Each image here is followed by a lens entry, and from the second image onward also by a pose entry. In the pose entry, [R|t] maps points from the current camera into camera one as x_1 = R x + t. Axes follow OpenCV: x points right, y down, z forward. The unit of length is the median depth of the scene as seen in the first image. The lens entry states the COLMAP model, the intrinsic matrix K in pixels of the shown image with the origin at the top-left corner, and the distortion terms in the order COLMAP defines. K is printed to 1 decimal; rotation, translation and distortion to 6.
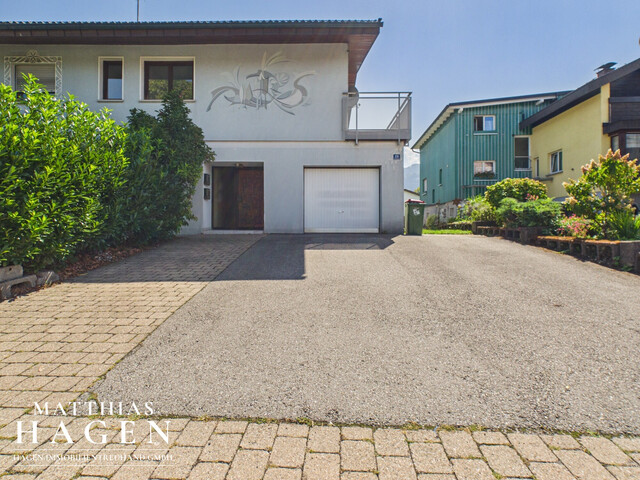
lens RADIAL K [[338.1, 0, 320.1], [0, 338.1, 222.0], [0, 0, 1]] dist [0.001668, -0.000070]
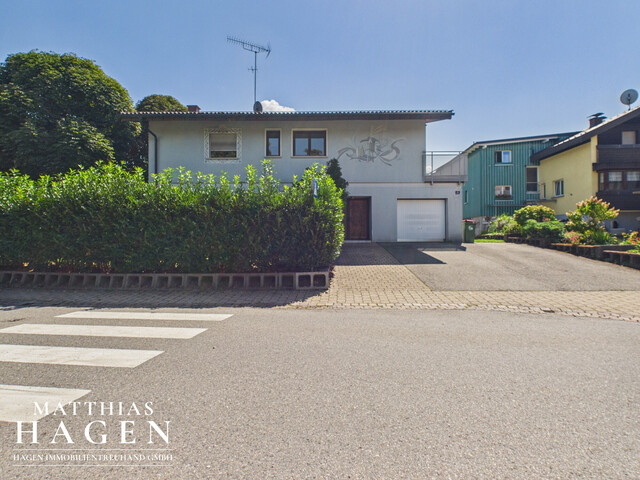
lens RADIAL K [[337.9, 0, 320.1], [0, 337.9, 228.1], [0, 0, 1]] dist [0.003372, 0.000660]
pose [[0.999993, -0.003061, 0.001974, -0.405657], [0.003076, 0.999968, -0.007326, -0.020517], [-0.001952, 0.007332, 0.999971, -0.544149]]
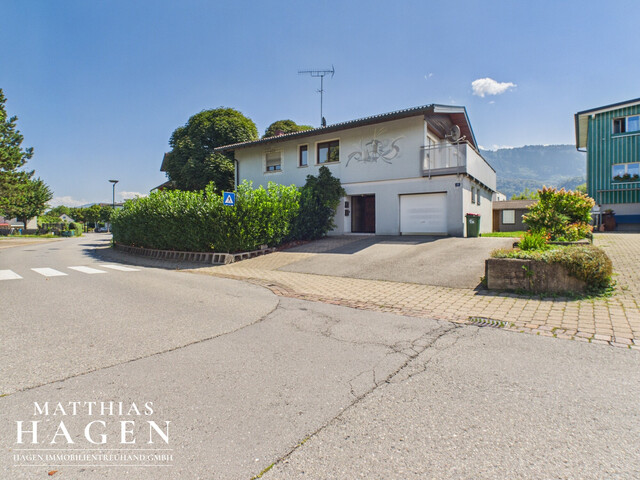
lens RADIAL K [[337.9, 0, 320.1], [0, 337.9, 228.1], [0, 0, 1]] dist [0.003372, 0.000660]
pose [[0.832608, -0.000361, -0.553863, 0.545887], [0.009998, 0.999847, 0.014378, -0.029124], [0.553773, -0.017509, 0.832484, -0.578190]]
